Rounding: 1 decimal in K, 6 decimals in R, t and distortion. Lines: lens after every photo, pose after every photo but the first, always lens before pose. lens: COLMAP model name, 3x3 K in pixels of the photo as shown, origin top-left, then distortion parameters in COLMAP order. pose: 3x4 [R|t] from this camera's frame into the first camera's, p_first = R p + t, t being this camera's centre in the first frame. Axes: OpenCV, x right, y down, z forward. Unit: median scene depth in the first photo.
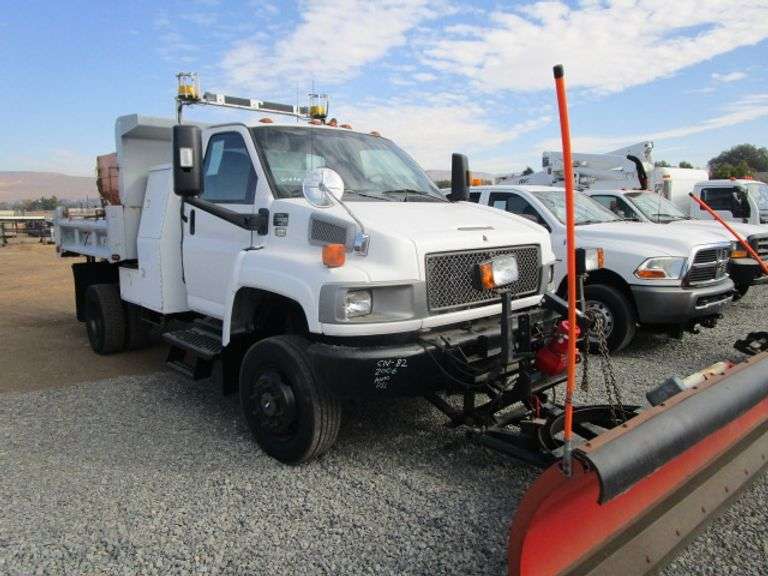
lens RADIAL K [[559.2, 0, 384.0], [0, 559.2, 288.0], [0, 0, 1]] dist [-0.004095, -0.003883]
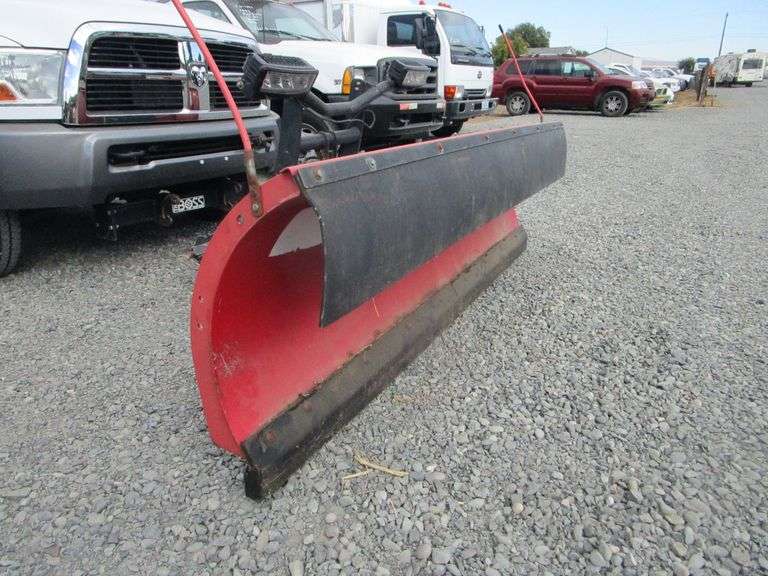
lens RADIAL K [[559.2, 0, 384.0], [0, 559.2, 288.0], [0, 0, 1]] dist [-0.004095, -0.003883]
pose [[0.946744, -0.104329, 0.304617, 0.397213], [0.041205, 0.977529, 0.206733, 0.027976], [-0.319341, -0.183172, 0.929769, 0.321951]]
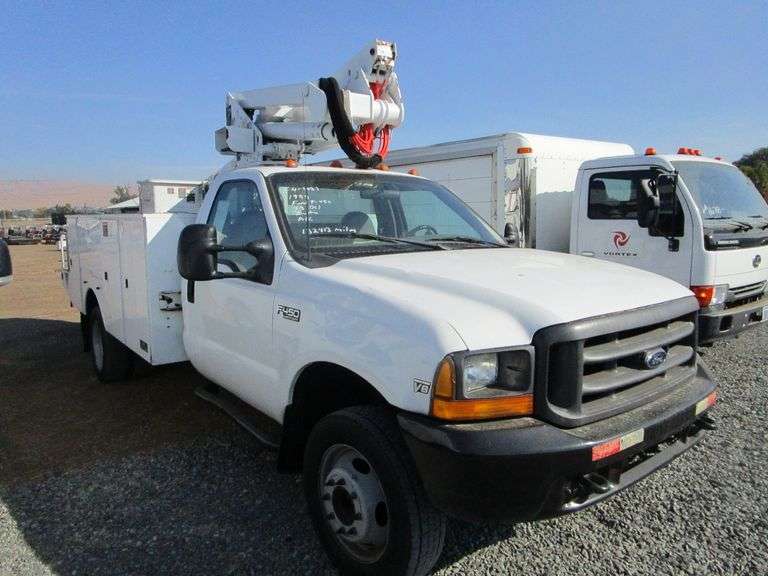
lens RADIAL K [[551.7, 0, 357.9], [0, 551.7, 294.3], [0, 0, 1]] dist [-0.001538, 0.001570]
pose [[0.997362, 0.013873, -0.071255, 0.539758], [-0.014038, 0.999900, -0.001816, -0.098588], [0.071222, 0.002811, 0.997456, 0.689689]]
